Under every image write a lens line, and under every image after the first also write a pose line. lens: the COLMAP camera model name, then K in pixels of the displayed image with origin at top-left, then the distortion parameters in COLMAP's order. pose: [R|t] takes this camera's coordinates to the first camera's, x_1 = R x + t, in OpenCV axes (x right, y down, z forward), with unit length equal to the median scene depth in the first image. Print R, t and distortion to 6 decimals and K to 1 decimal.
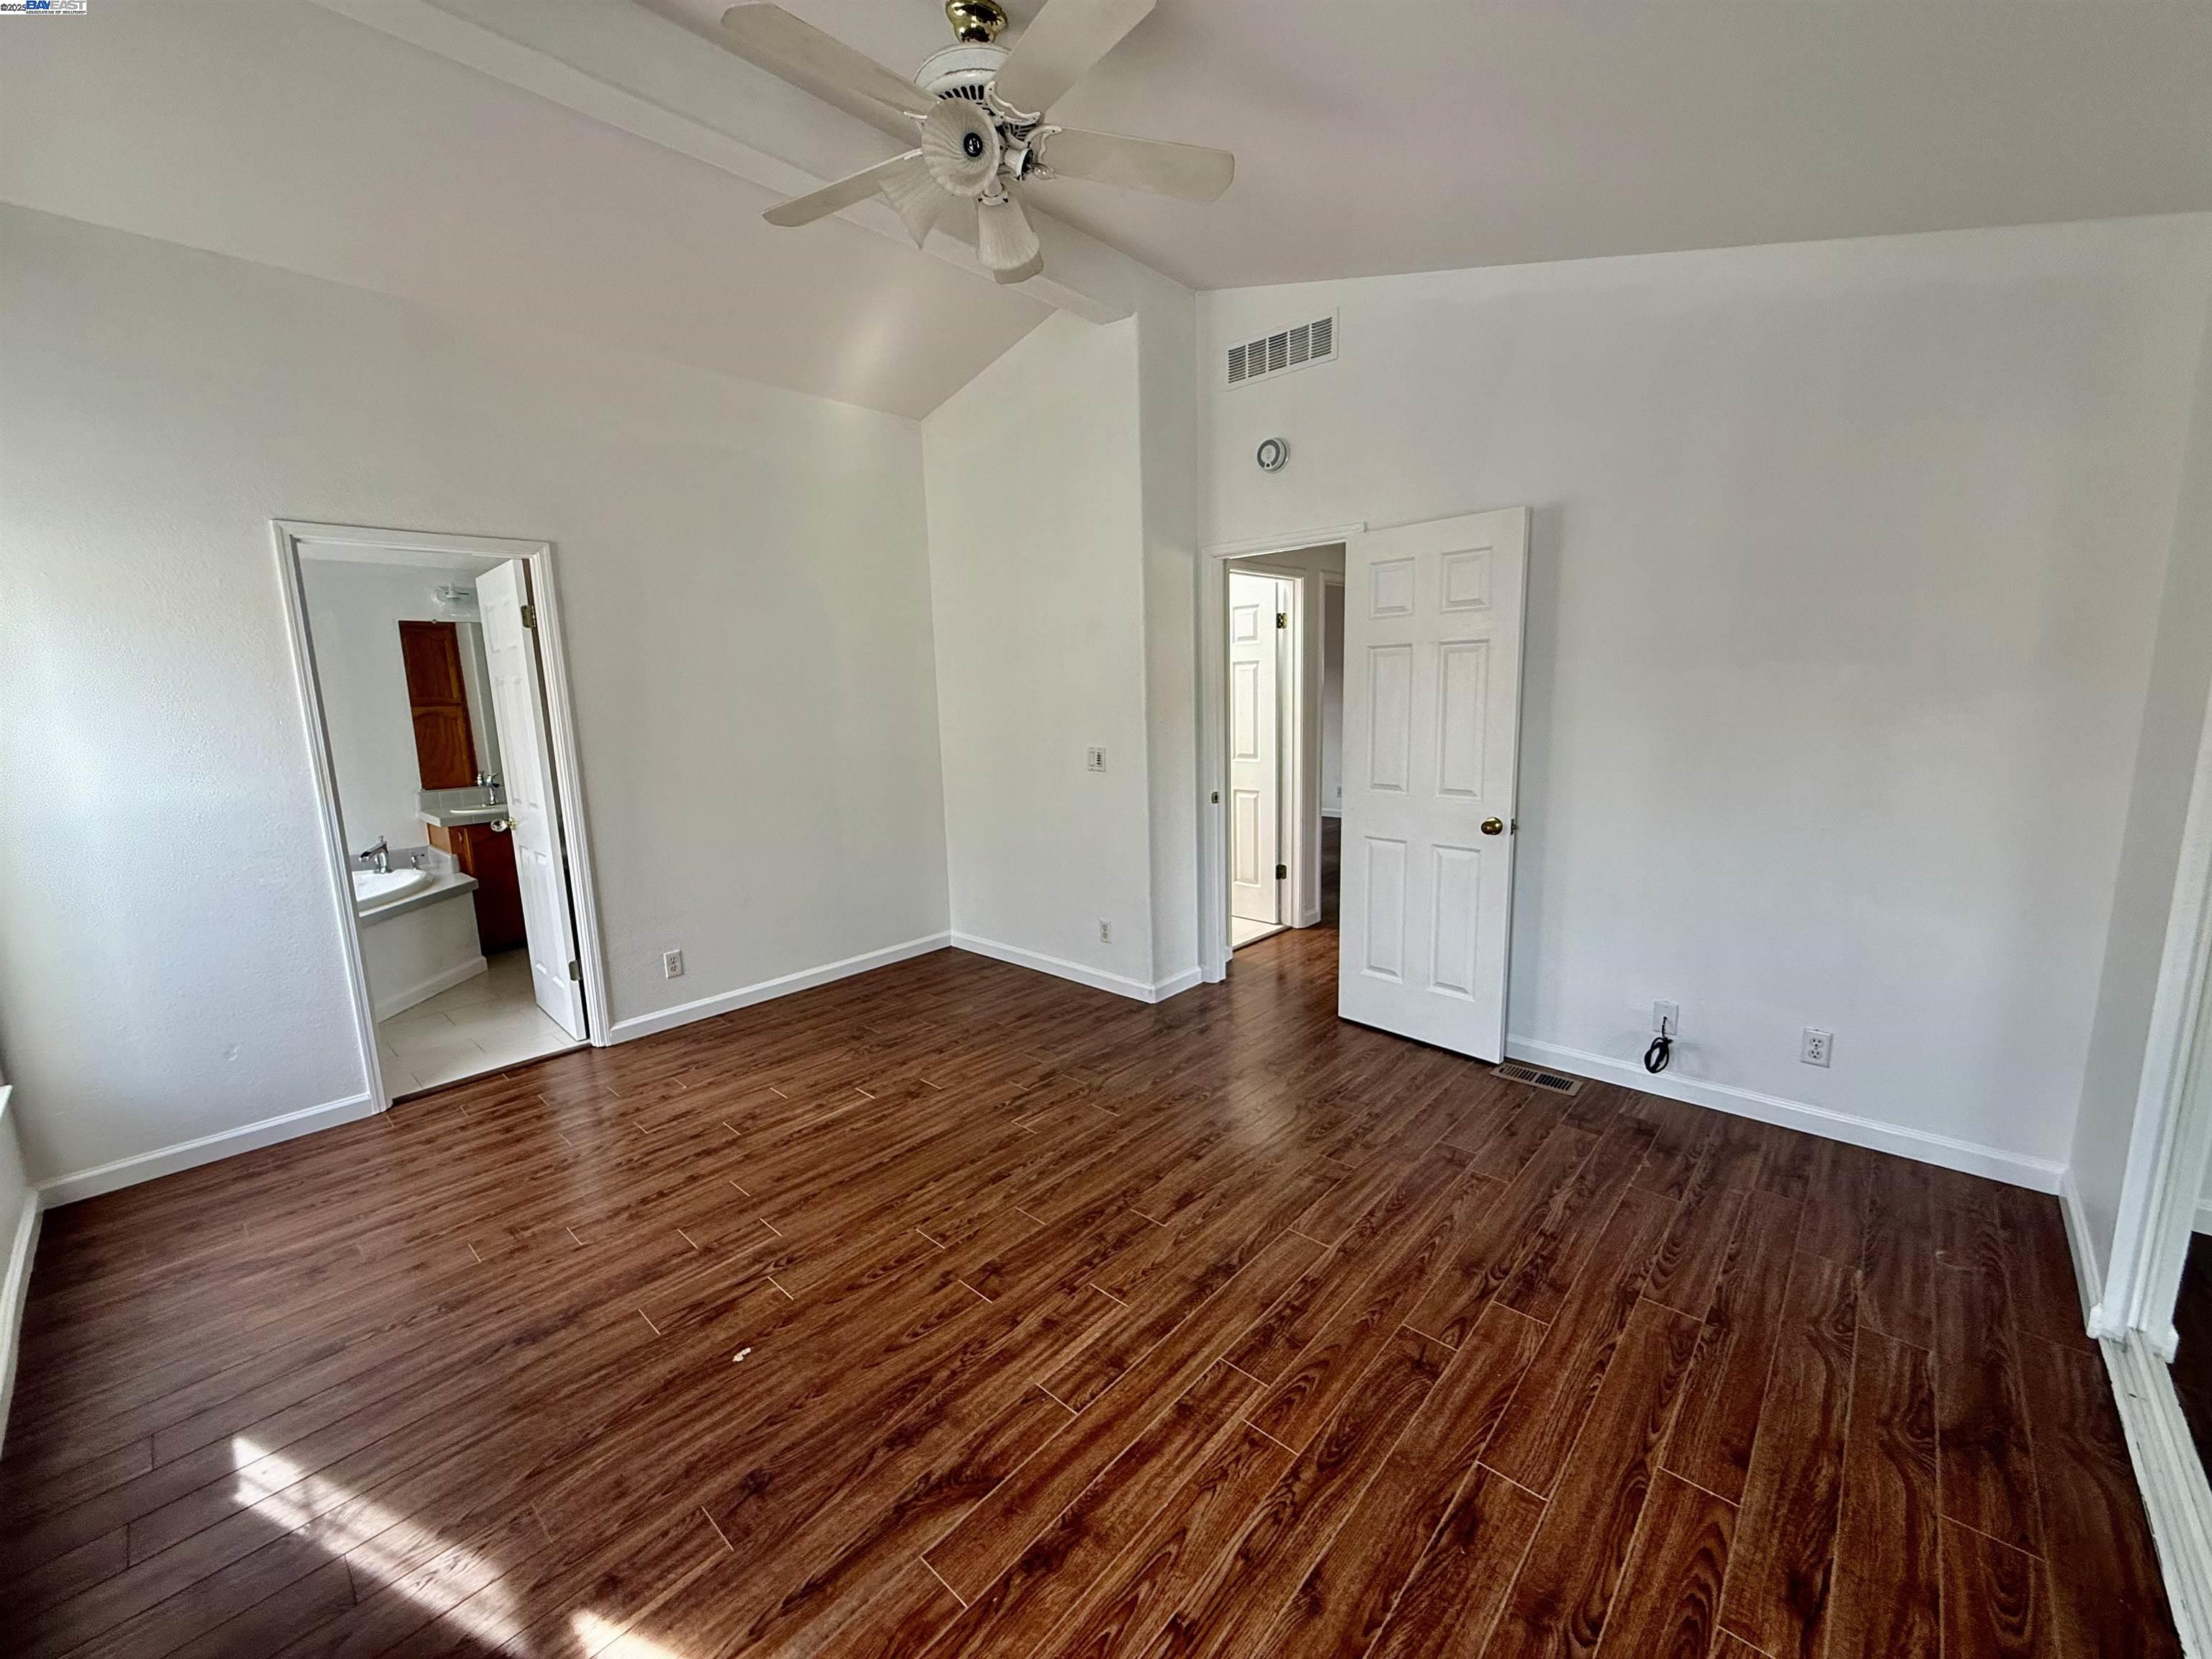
lens RADIAL K [[881.9, 0, 1100.9], [0, 881.9, 835.2], [0, 0, 1]] dist [0.003701, 0.000419]
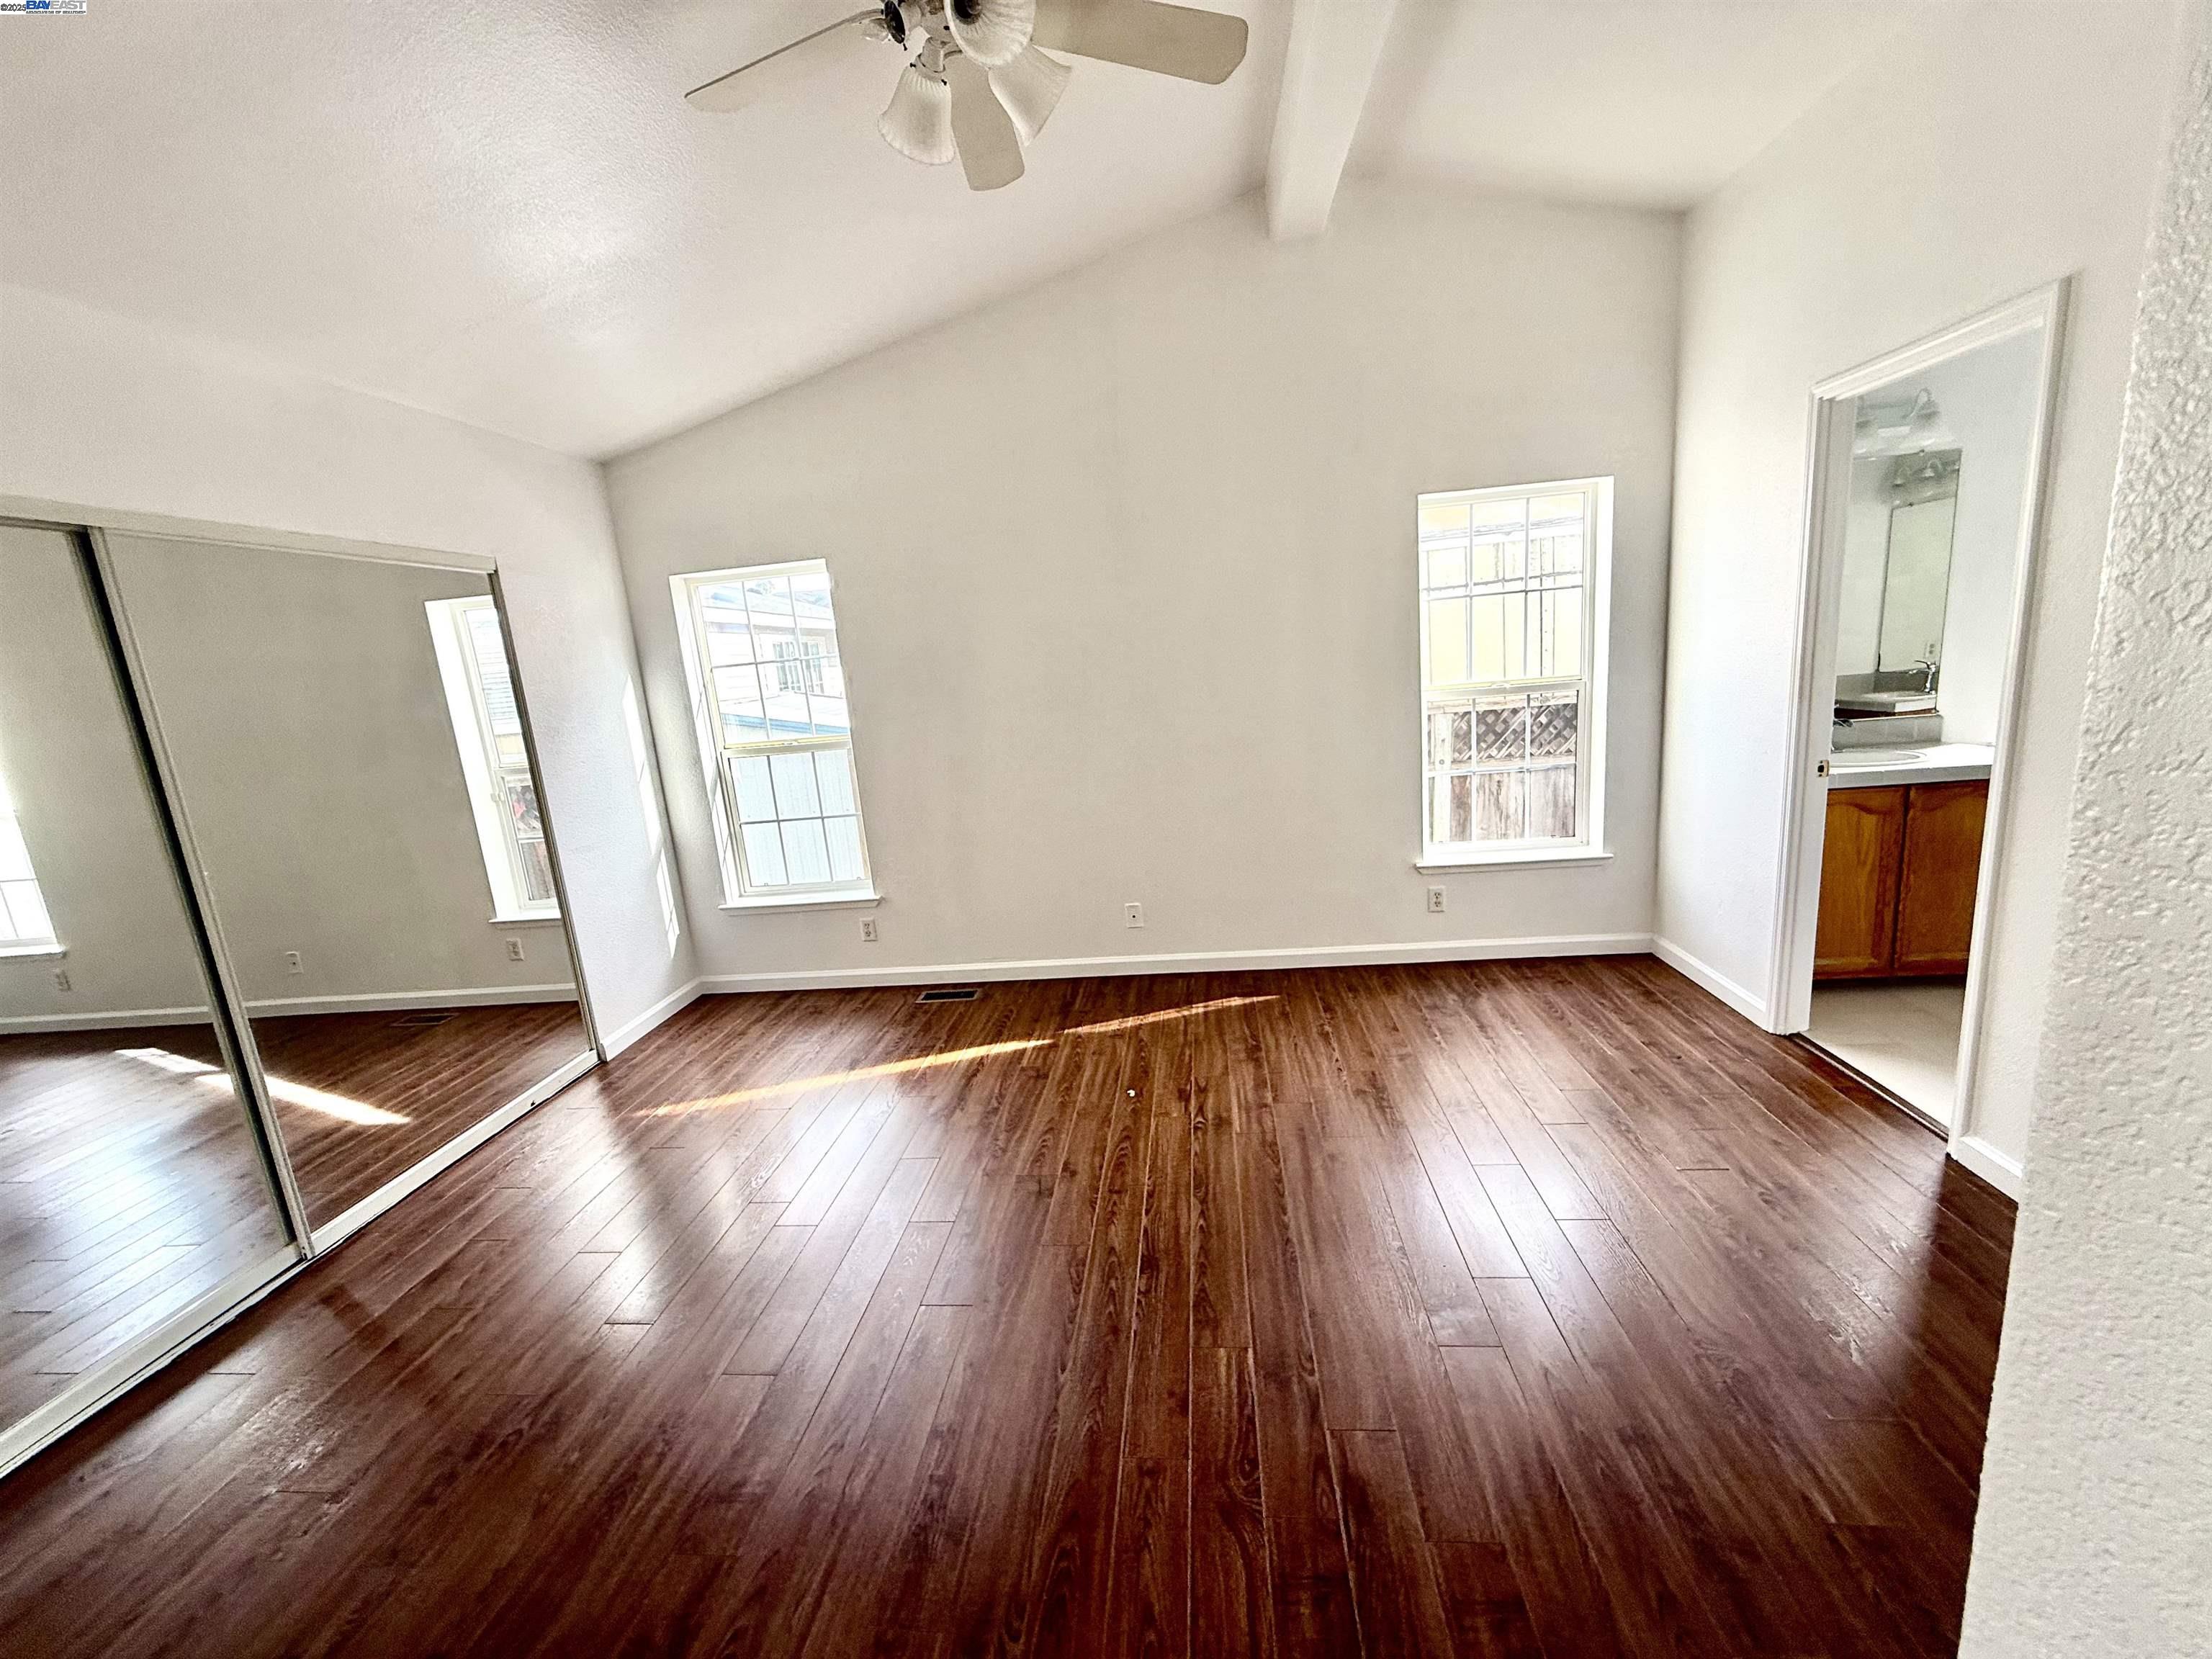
lens RADIAL K [[881.9, 0, 1107.0], [0, 881.9, 831.1], [0, 0, 1]] dist [0.003701, 0.000419]
pose [[-0.799858, 0.211490, -0.561694, 0.347601], [0.012370, 0.941470, 0.336869, -0.314378], [0.600062, 0.262499, -0.755658, 1.813003]]
